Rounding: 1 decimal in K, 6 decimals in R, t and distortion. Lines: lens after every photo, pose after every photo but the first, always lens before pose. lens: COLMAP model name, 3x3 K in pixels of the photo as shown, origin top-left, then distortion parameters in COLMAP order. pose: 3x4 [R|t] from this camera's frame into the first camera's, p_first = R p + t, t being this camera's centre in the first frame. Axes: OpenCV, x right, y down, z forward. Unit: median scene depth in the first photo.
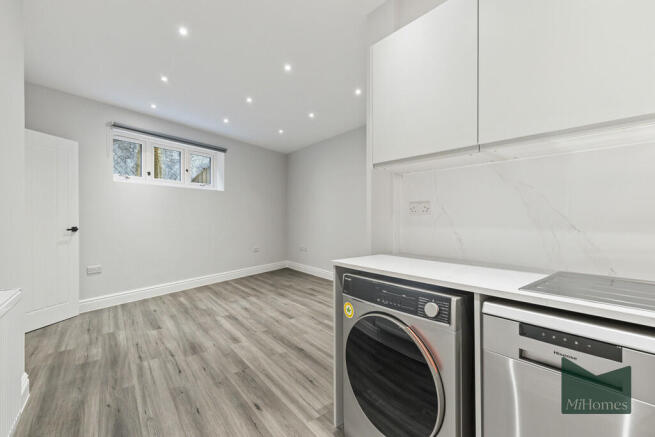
lens RADIAL K [[302.4, 0, 330.3], [0, 302.4, 217.7], [0, 0, 1]] dist [0.004511, 0.000509]
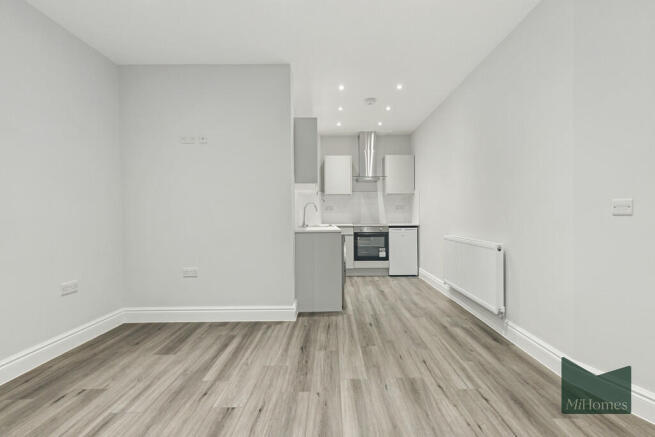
lens RADIAL K [[302.4, 0, 330.7], [0, 302.4, 220.5], [0, 0, 1]] dist [0.004511, 0.000509]
pose [[-0.802927, -0.000786, 0.596077, -0.786720], [0.013230, 0.999729, 0.019140, 0.026068], [-0.595931, 0.023255, -0.802699, 1.839135]]
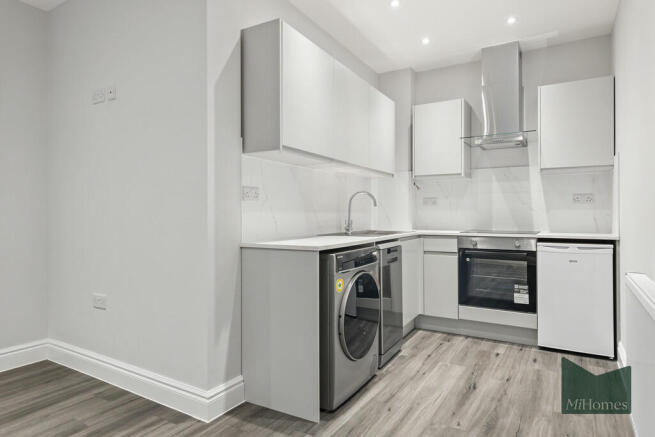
lens RADIAL K [[394.2, 0, 326.7], [0, 394.2, 211.8], [0, 0, 1]] dist [0.002393, 0.001962]
pose [[-0.365884, 0.008572, 0.930621, -0.785797], [0.007031, 0.999955, -0.006447, 0.029622], [-0.930634, 0.004184, -0.365927, 0.976719]]
